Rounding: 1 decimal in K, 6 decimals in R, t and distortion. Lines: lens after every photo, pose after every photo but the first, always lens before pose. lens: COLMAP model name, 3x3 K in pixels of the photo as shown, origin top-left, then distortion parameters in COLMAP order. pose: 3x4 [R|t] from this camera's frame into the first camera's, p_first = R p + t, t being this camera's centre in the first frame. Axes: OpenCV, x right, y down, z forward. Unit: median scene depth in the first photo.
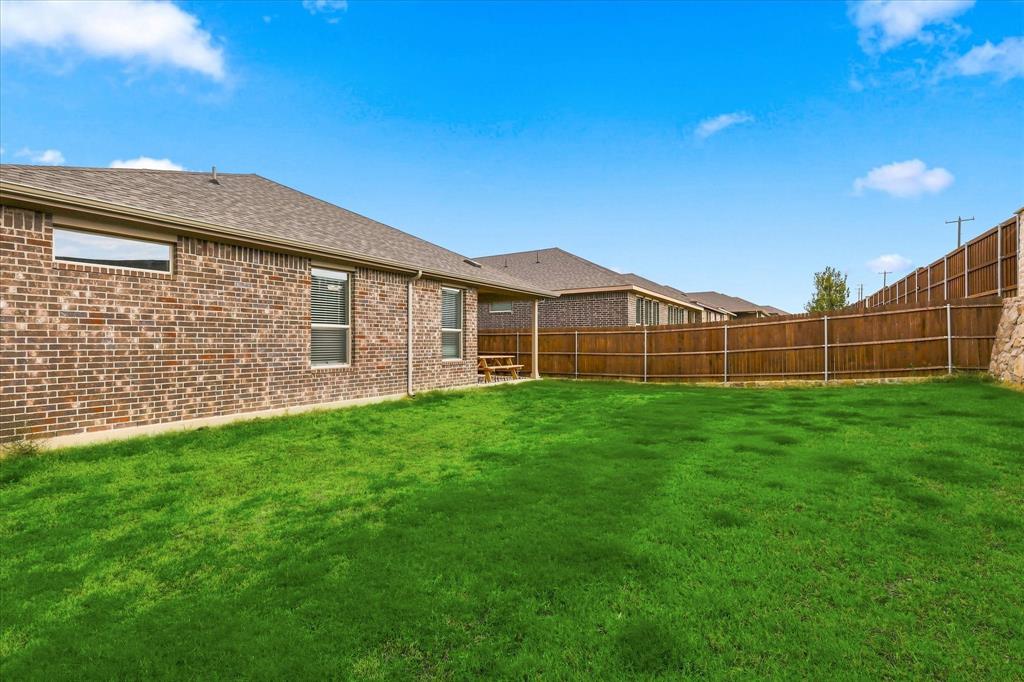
lens RADIAL K [[460.8, 0, 512.4], [0, 460.8, 339.5], [0, 0, 1]] dist [-0.000042, 0.000029]
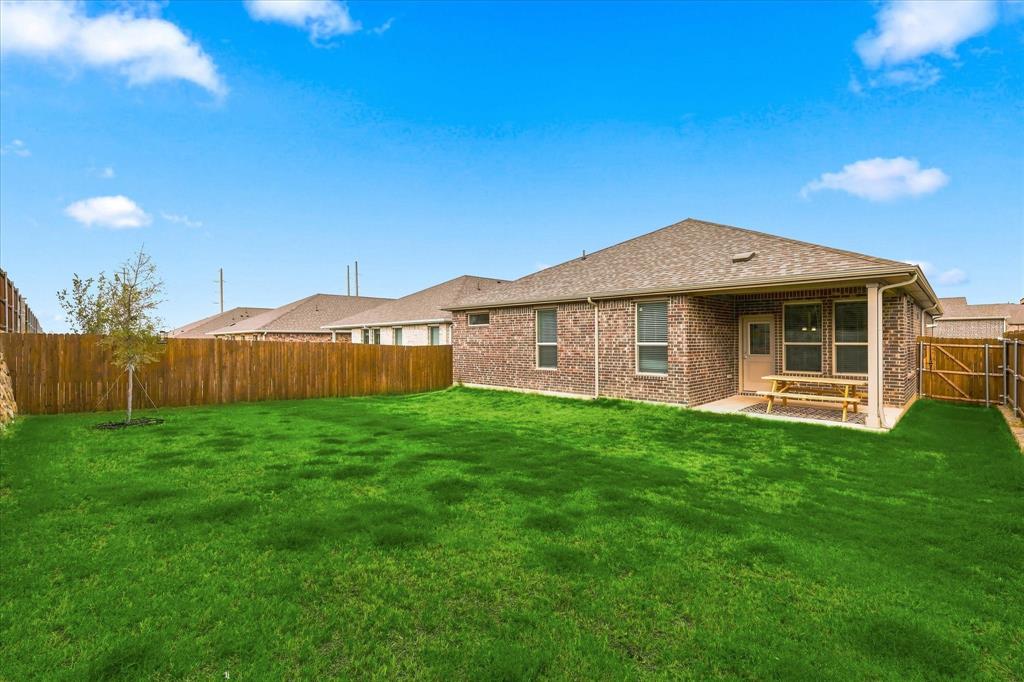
lens RADIAL K [[460.8, 0, 512.2], [0, 460.8, 343.7], [0, 0, 1]] dist [-0.000042, 0.000029]
pose [[-0.220485, -0.004414, -0.975380, 1.061729], [0.000482, 0.999989, -0.004635, -0.020235], [0.975390, -0.001492, -0.220480, 1.086169]]
